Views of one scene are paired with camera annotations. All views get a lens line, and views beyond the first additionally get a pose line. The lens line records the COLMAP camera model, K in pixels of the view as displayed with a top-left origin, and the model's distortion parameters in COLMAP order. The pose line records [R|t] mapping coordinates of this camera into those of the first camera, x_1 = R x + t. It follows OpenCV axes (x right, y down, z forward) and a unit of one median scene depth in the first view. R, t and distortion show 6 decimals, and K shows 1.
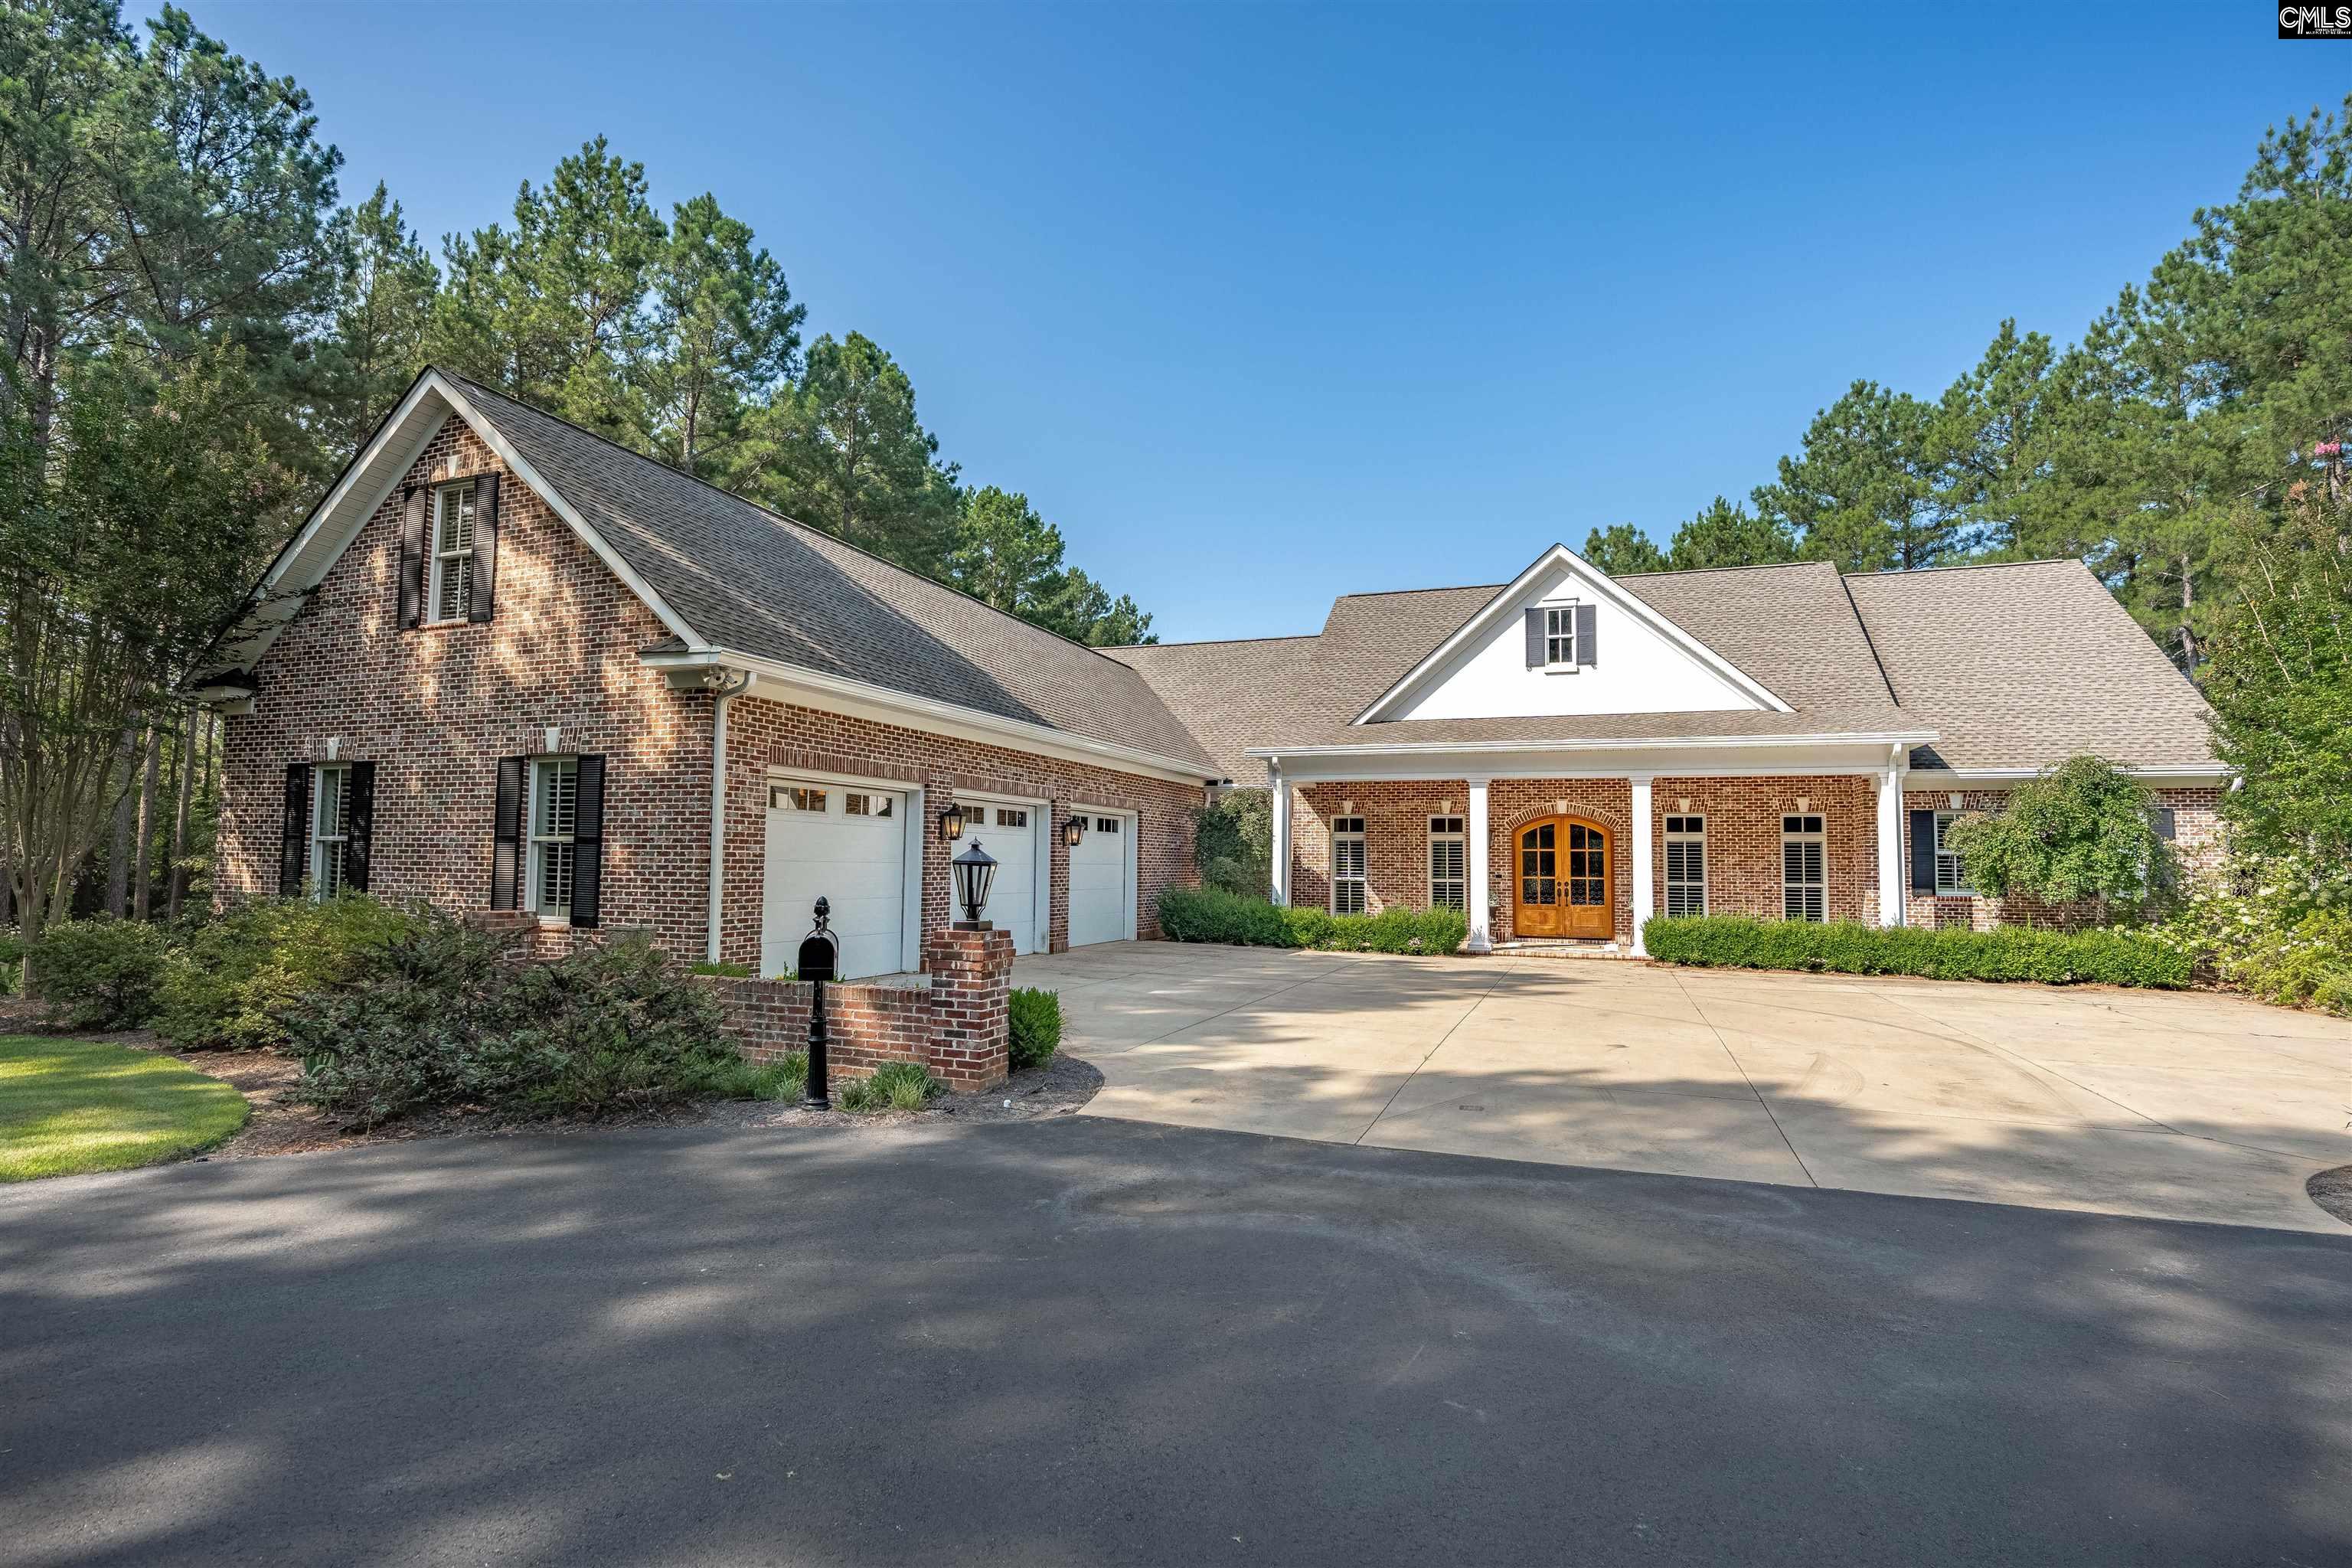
lens RADIAL K [[1078.8, 0, 1180.5], [0, 1078.8, 779.6], [0, 0, 1]] dist [-0.003961, 0.000401]
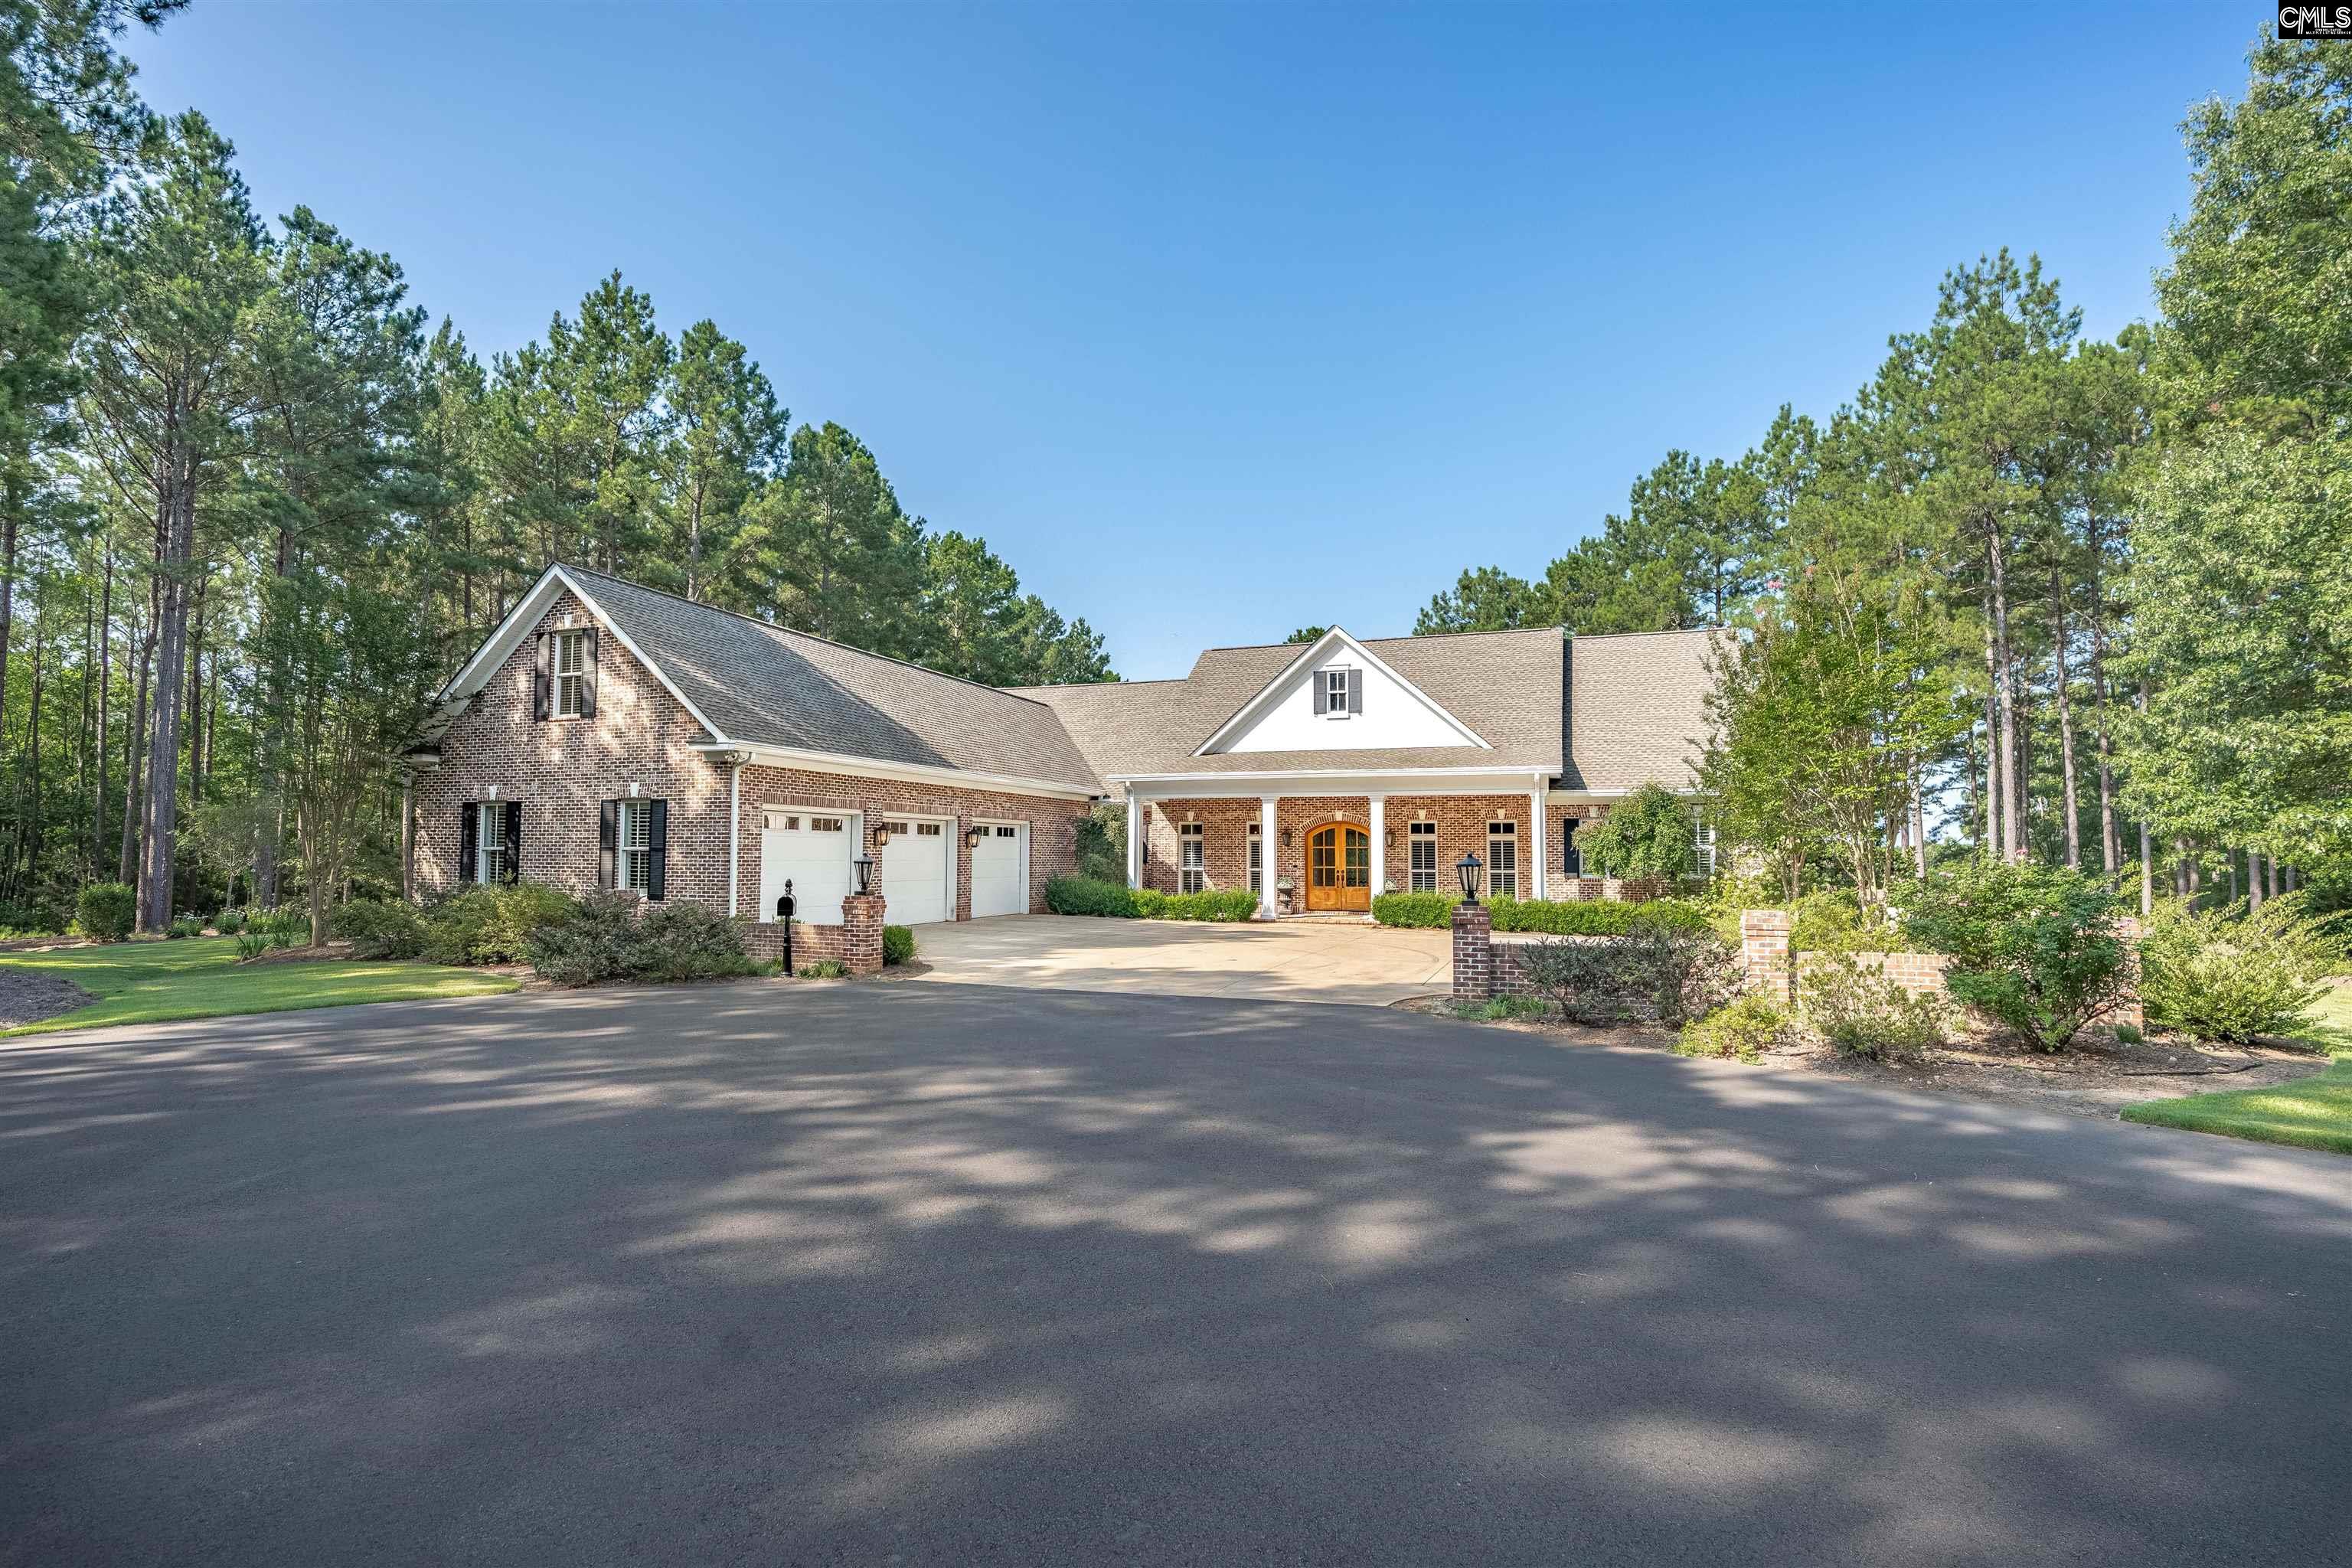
lens RADIAL K [[1063.6, 0, 1176.0], [0, 1063.6, 784.0], [0, 0, 1]] dist [0.002764, -0.009414]
pose [[0.999966, -0.006579, 0.004934, 0.146041], [0.006526, 0.999922, 0.010673, -0.033065], [-0.005004, -0.010640, 0.999931, -0.380499]]
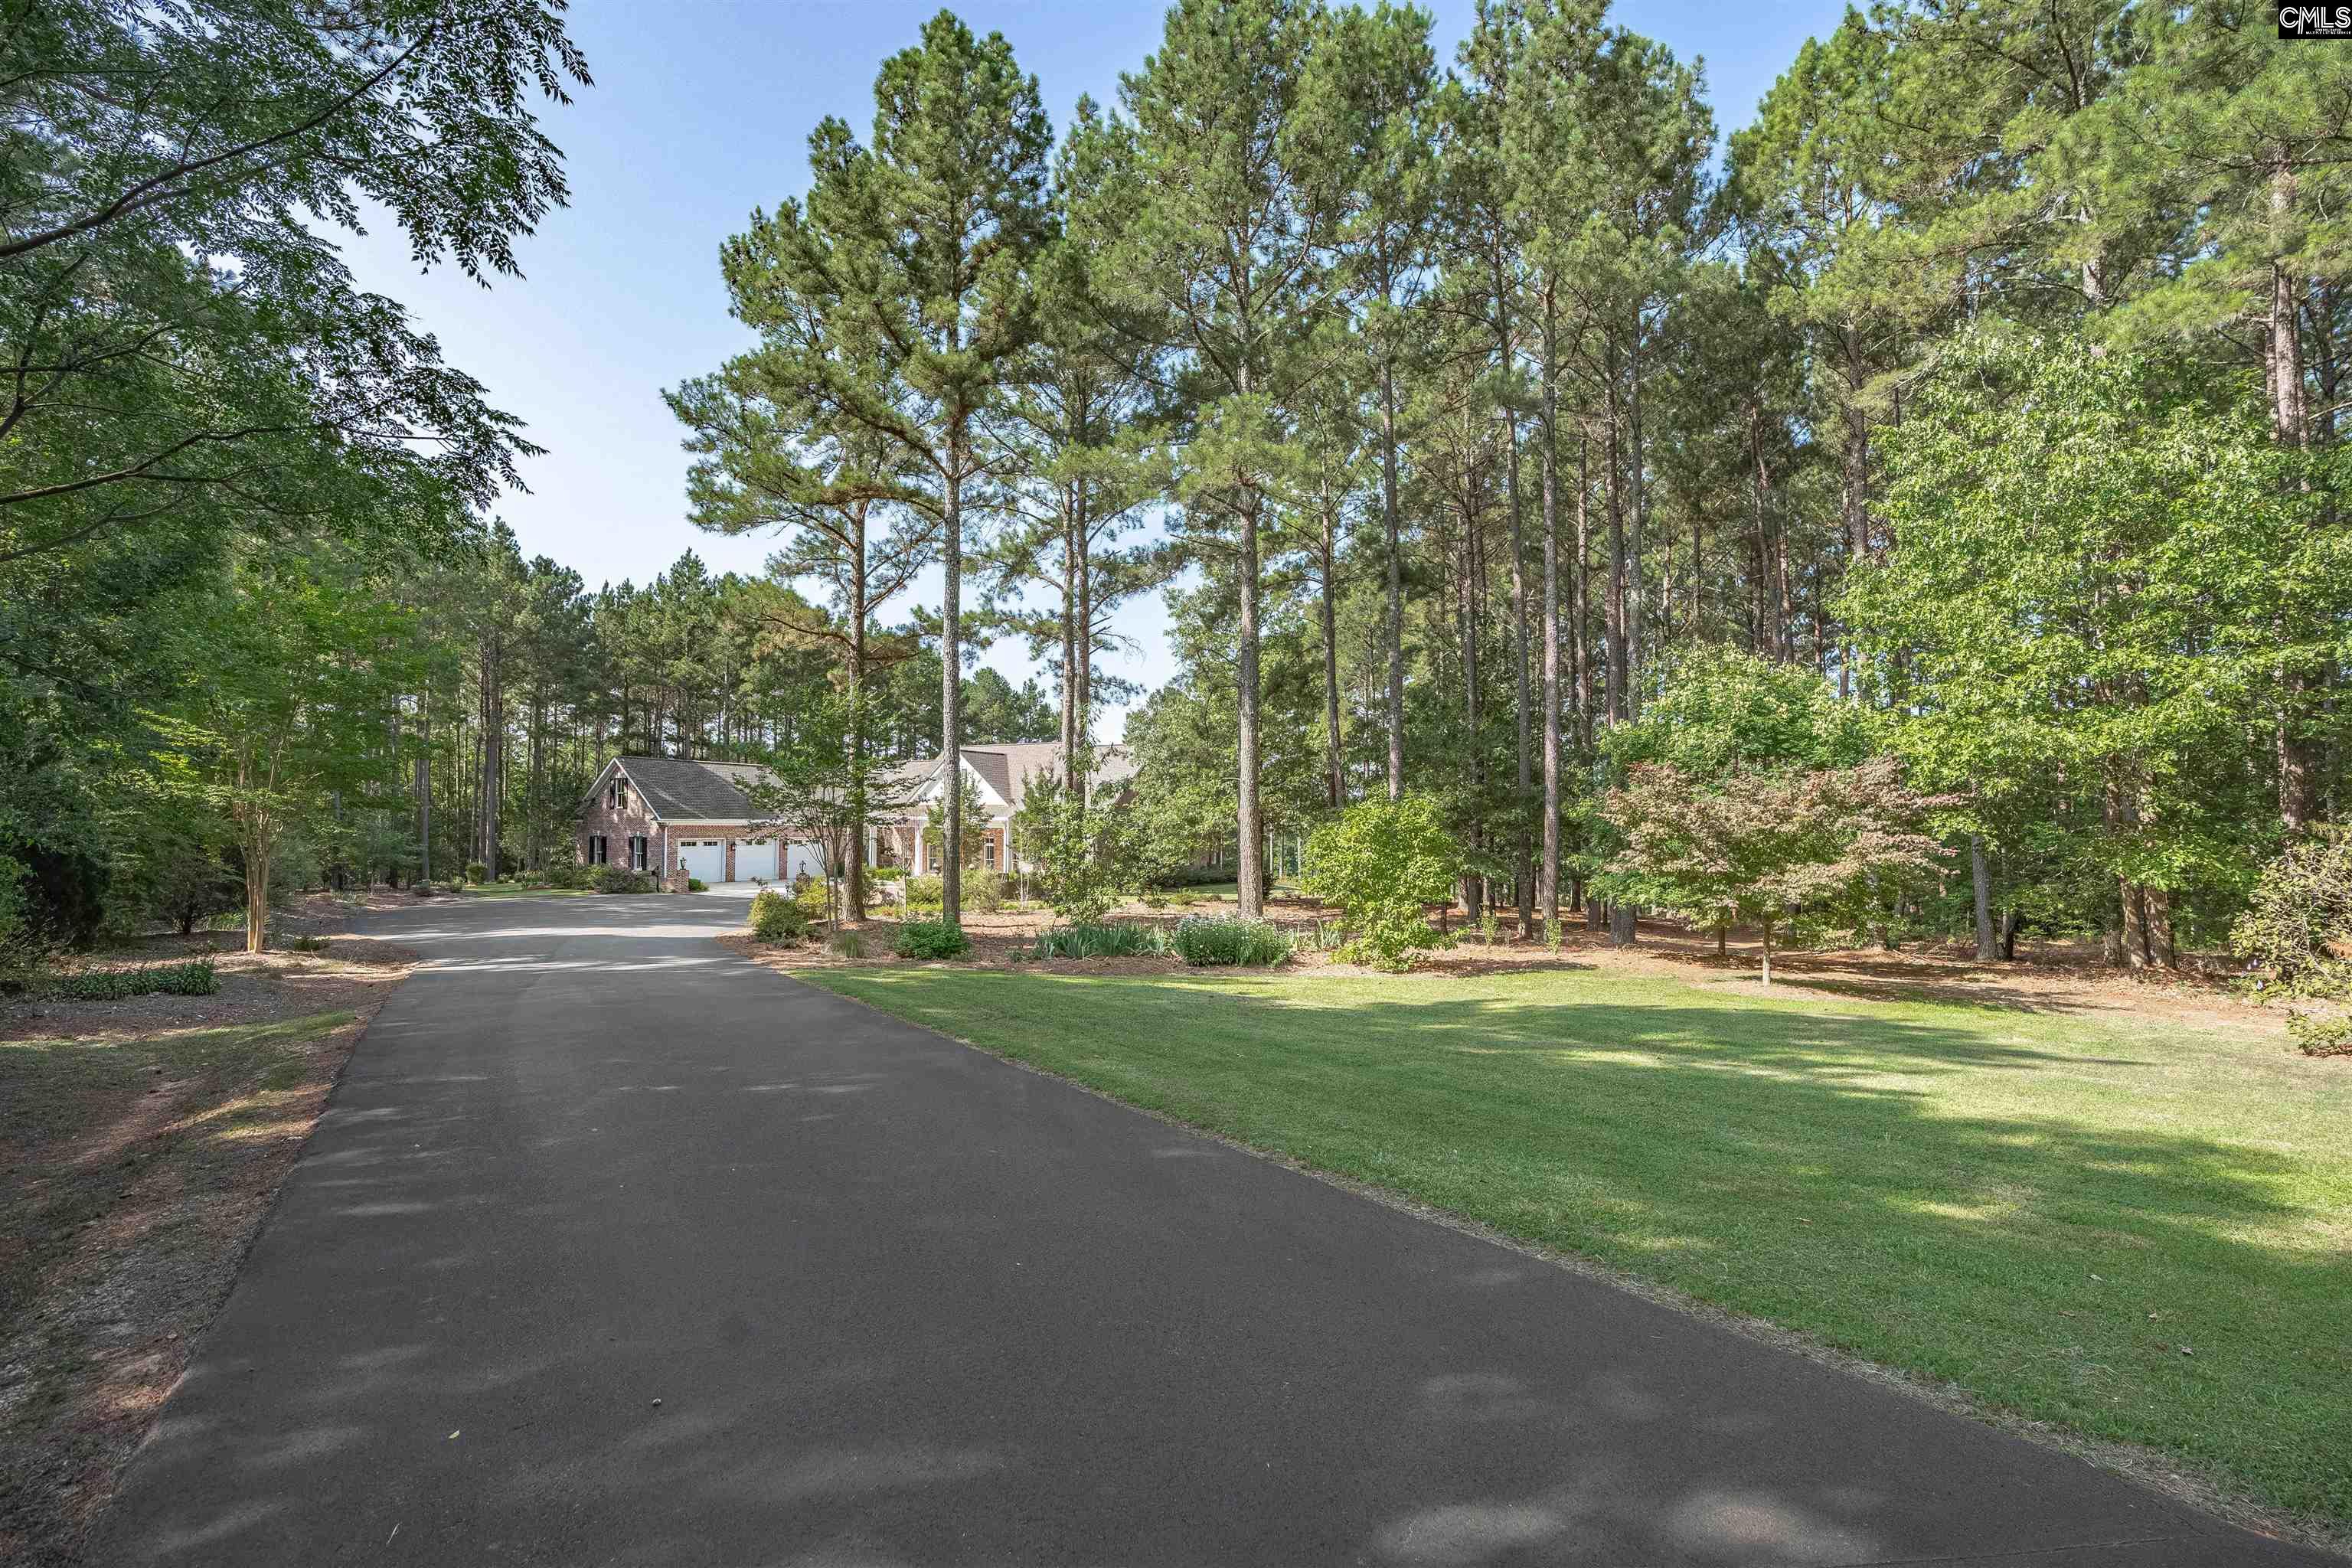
lens RADIAL K [[1078.8, 0, 1180.5], [0, 1078.8, 779.6], [0, 0, 1]] dist [-0.003961, 0.000401]
pose [[0.984679, -0.013244, -0.173874, 1.579405], [0.019338, 0.999255, 0.033400, -0.229317], [0.173302, -0.036250, 0.984201, -1.980471]]
